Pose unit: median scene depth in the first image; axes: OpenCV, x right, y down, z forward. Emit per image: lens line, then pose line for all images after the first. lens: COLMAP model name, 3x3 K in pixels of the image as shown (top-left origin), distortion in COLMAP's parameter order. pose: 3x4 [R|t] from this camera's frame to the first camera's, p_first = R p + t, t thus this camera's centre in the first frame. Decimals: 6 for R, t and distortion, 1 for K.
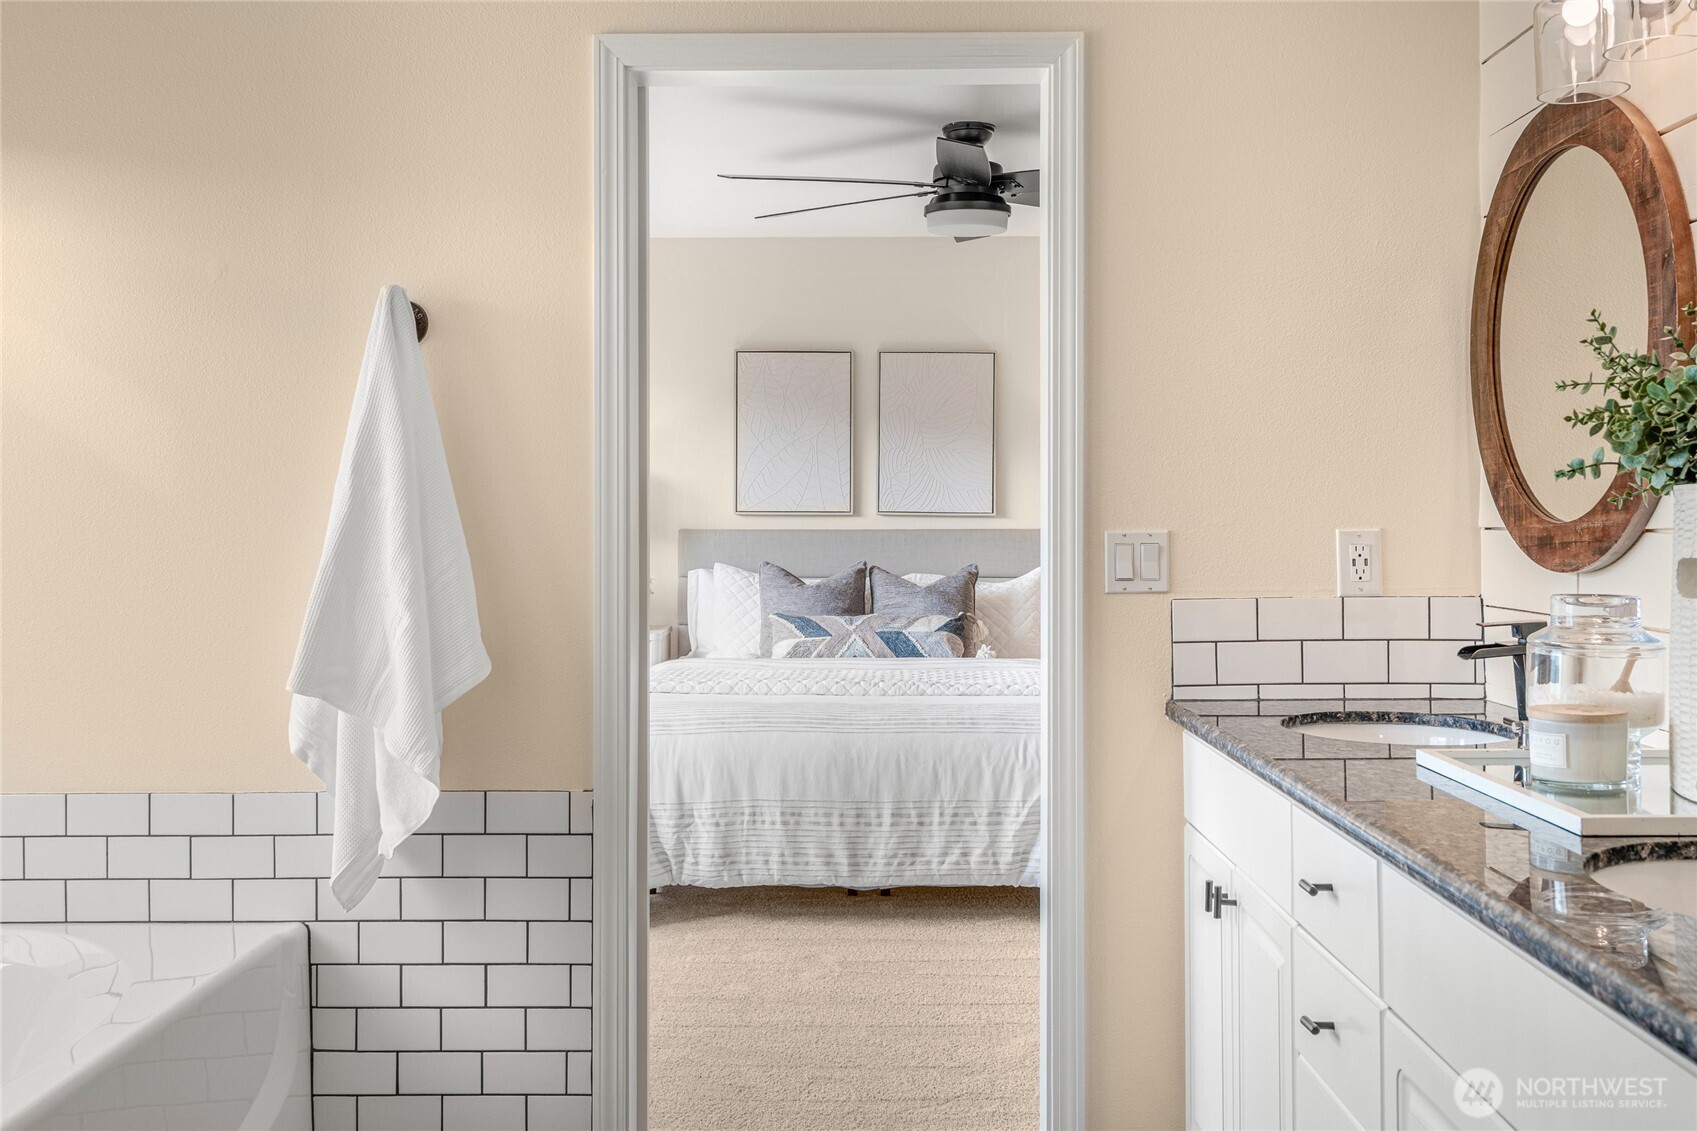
lens RADIAL K [[1635.7, 0, 852.7], [0, 1635.7, 507.4], [0, 0, 1]] dist [-0.005523, -0.000731]
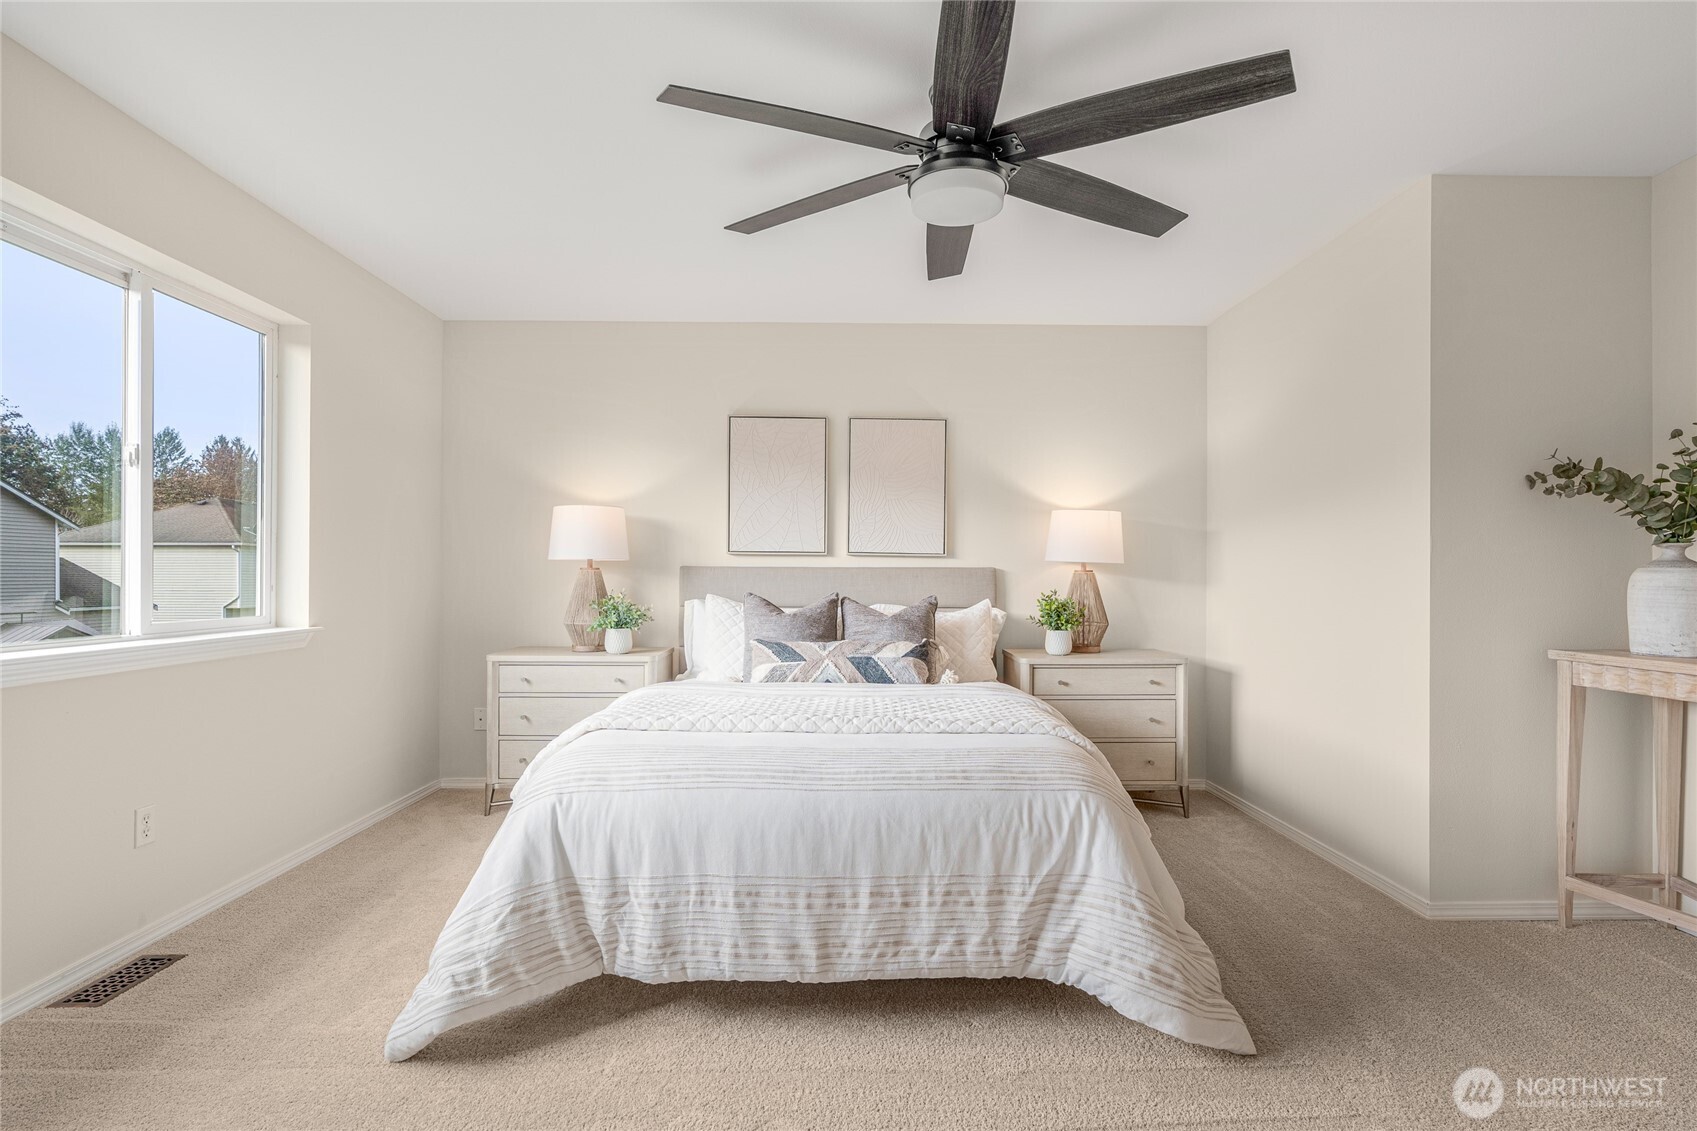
lens RADIAL K [[820.5, 0, 844.3], [0, 820.5, 575.7], [0, 0, 1]] dist [-0.012355, 0.000055]
pose [[0.999805, 0.005150, 0.019063, 0.002153], [-0.005153, 0.999987, 0.000127, 0.028624], [-0.019062, -0.000225, 0.999818, 0.589010]]
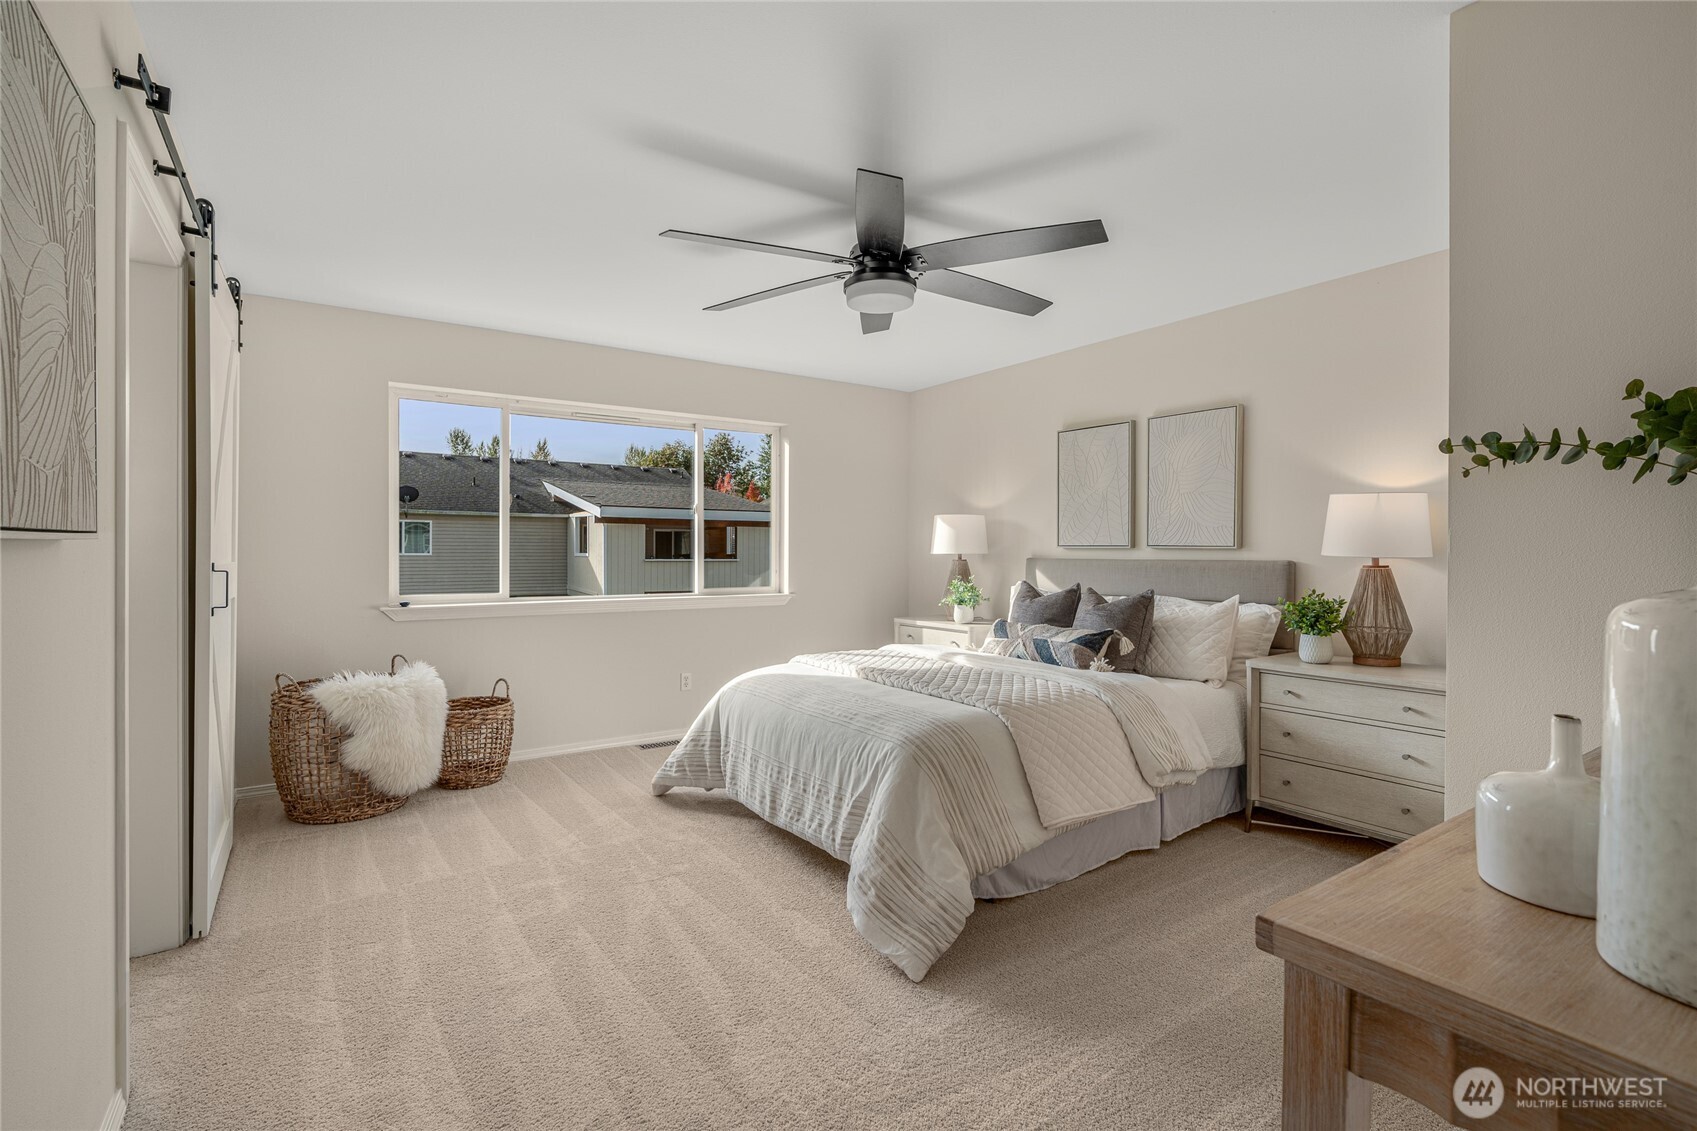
lens RADIAL K [[777.8, 0, 849.3], [0, 777.8, 548.7], [0, 0, 1]] dist [-0.001799, 0.000534]
pose [[0.566774, -0.000844, -0.823873, 0.552414], [0.000718, 1.000000, -0.000531, 0.007854], [0.823873, -0.000291, 0.566774, 0.688410]]
